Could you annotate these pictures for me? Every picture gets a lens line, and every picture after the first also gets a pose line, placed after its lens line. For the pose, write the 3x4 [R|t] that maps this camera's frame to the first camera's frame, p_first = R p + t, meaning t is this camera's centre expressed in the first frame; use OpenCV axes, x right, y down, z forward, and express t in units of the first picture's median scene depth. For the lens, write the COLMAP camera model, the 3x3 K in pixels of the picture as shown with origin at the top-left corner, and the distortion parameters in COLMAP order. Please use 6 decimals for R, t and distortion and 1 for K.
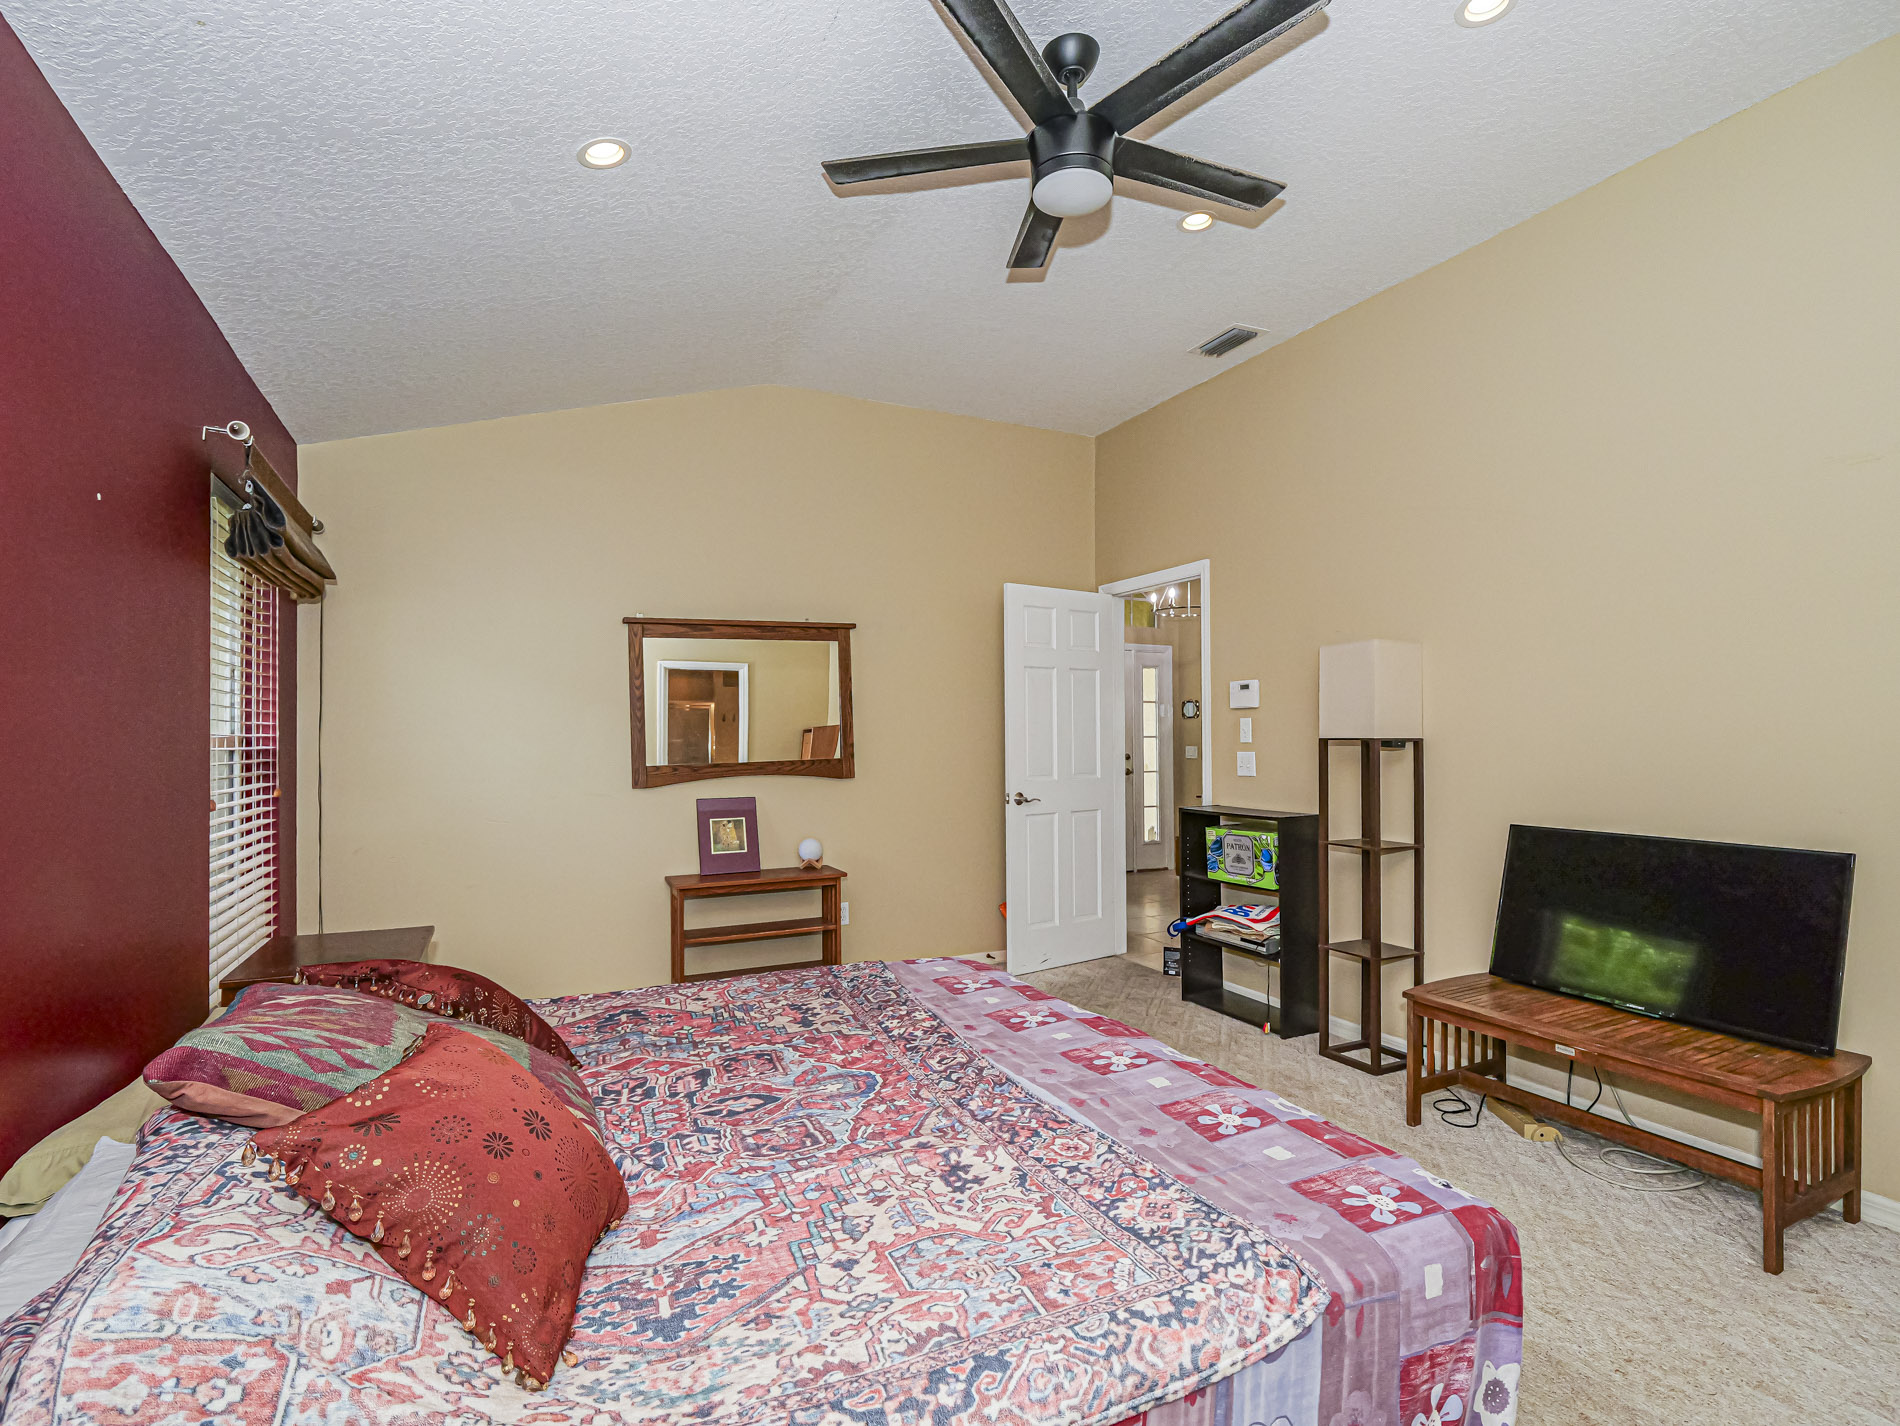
lens RADIAL K [[962.3, 0, 953.9], [0, 962.3, 720.6], [0, 0, 1]] dist [-0.001904, -0.000229]
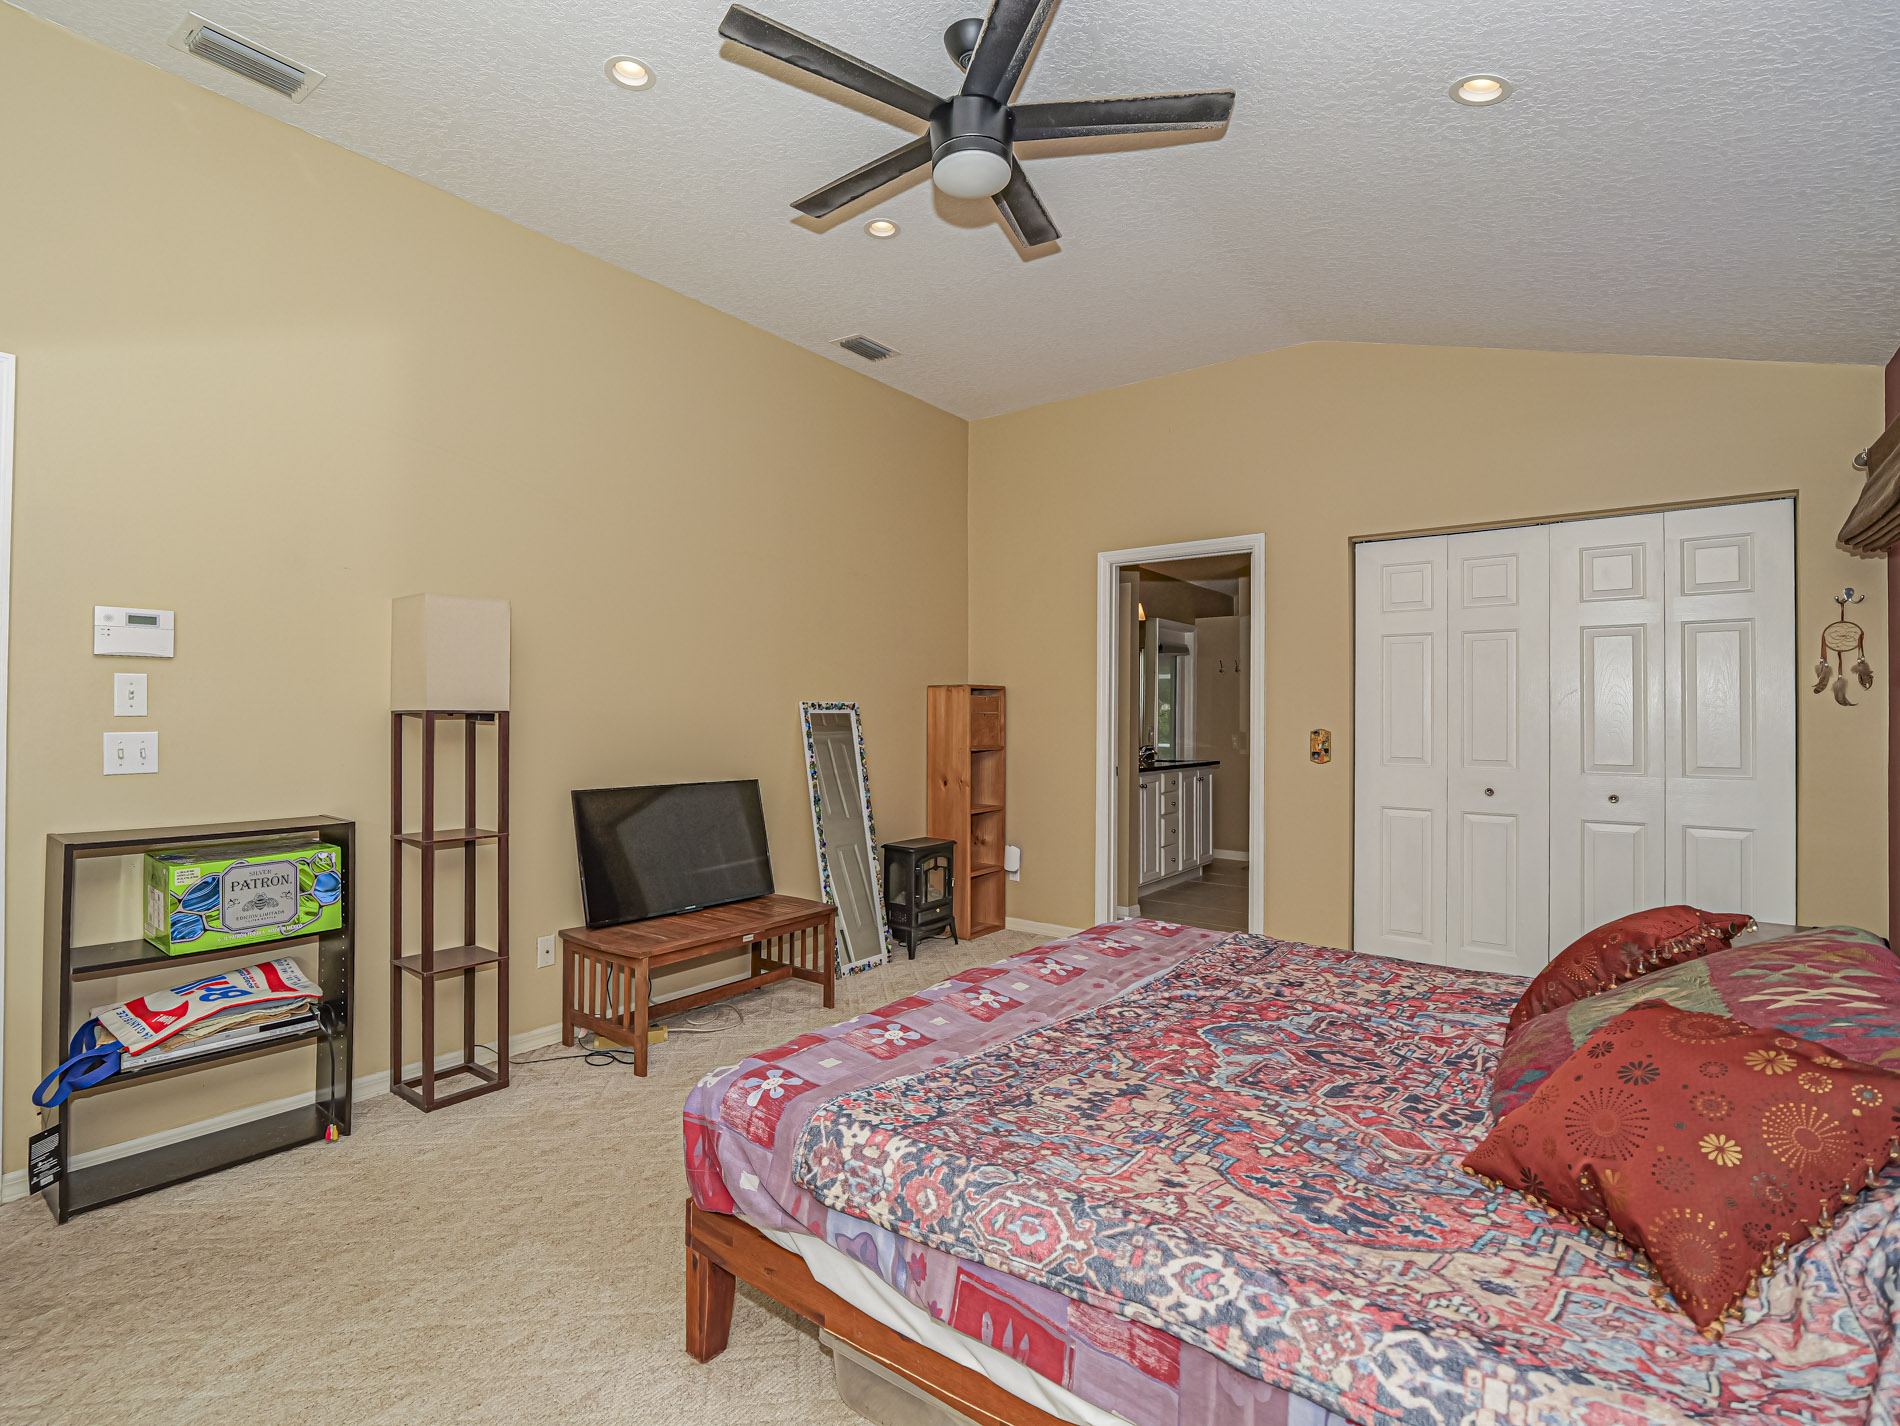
lens RADIAL K [[902.0, 0, 956.0], [0, 902.0, 706.3], [0, 0, 1]] dist [-0.018767, -0.000276]
pose [[-0.455895, 0.012221, 0.889950, -0.717854], [-0.016834, 0.999608, -0.022350, 0.037555], [-0.889874, -0.025171, -0.455511, 1.460310]]
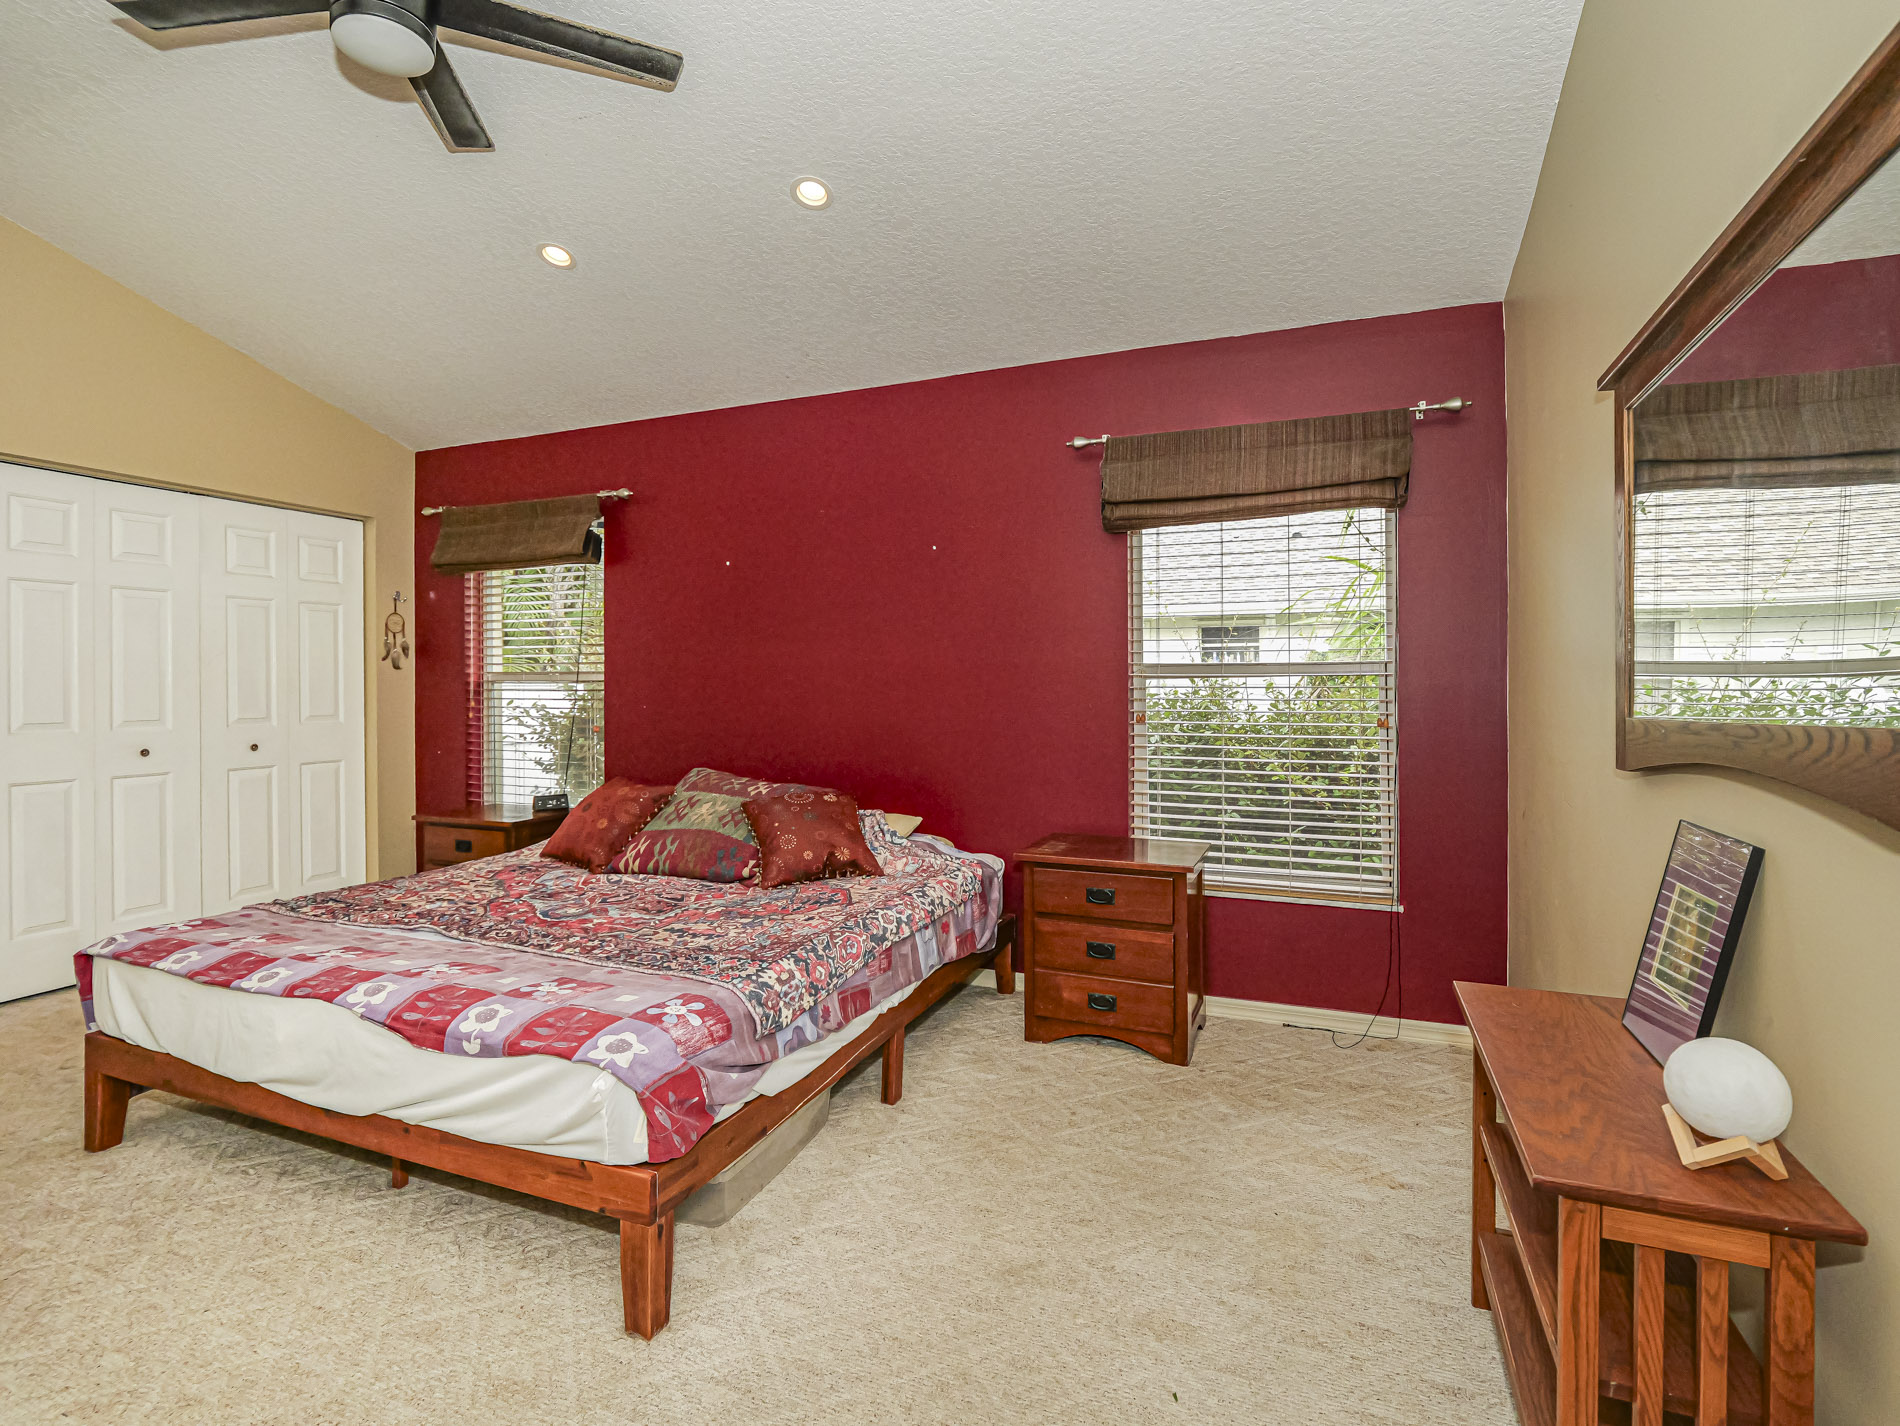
lens RADIAL K [[902.0, 0, 956.0], [0, 902.0, 706.3], [0, 0, 1]] dist [-0.018767, -0.000276]
pose [[-0.727251, 0.017703, -0.686144, 0.295343], [0.015373, 0.999837, 0.009503, 0.064667], [0.686200, -0.003636, -0.727404, 1.950798]]
